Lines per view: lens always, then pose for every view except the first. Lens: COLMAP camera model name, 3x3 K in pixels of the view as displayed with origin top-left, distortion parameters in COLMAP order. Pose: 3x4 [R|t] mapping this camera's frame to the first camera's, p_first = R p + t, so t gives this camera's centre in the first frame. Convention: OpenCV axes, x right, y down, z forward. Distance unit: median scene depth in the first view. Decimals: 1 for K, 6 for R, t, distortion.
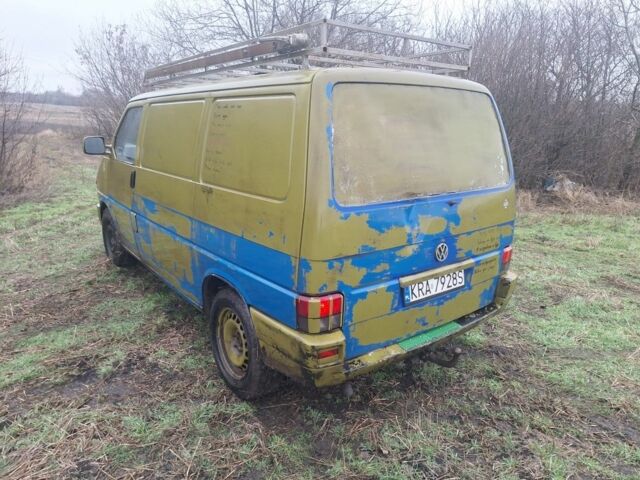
lens RADIAL K [[463.5, 0, 344.9], [0, 463.5, 233.2], [0, 0, 1]] dist [0.034181, -0.015669]
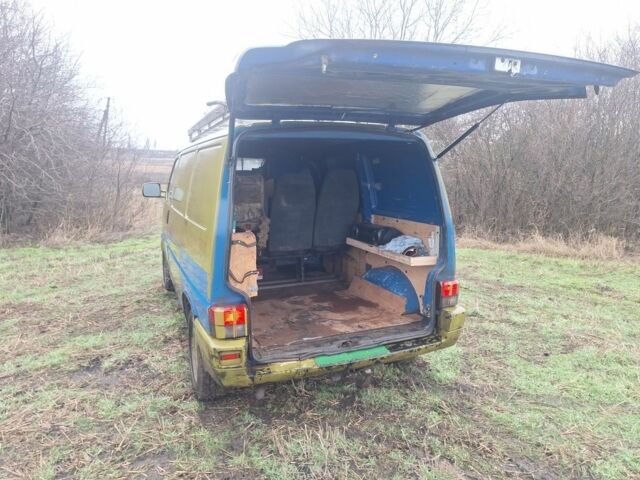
lens RADIAL K [[463.5, 0, 322.8], [0, 463.5, 237.1], [0, 0, 1]] dist [0.034181, -0.015669]
pose [[0.963721, 0.018587, -0.266262, 0.373533], [-0.042229, 0.995626, -0.083345, 0.032169], [0.263549, 0.091565, 0.960291, -0.080675]]
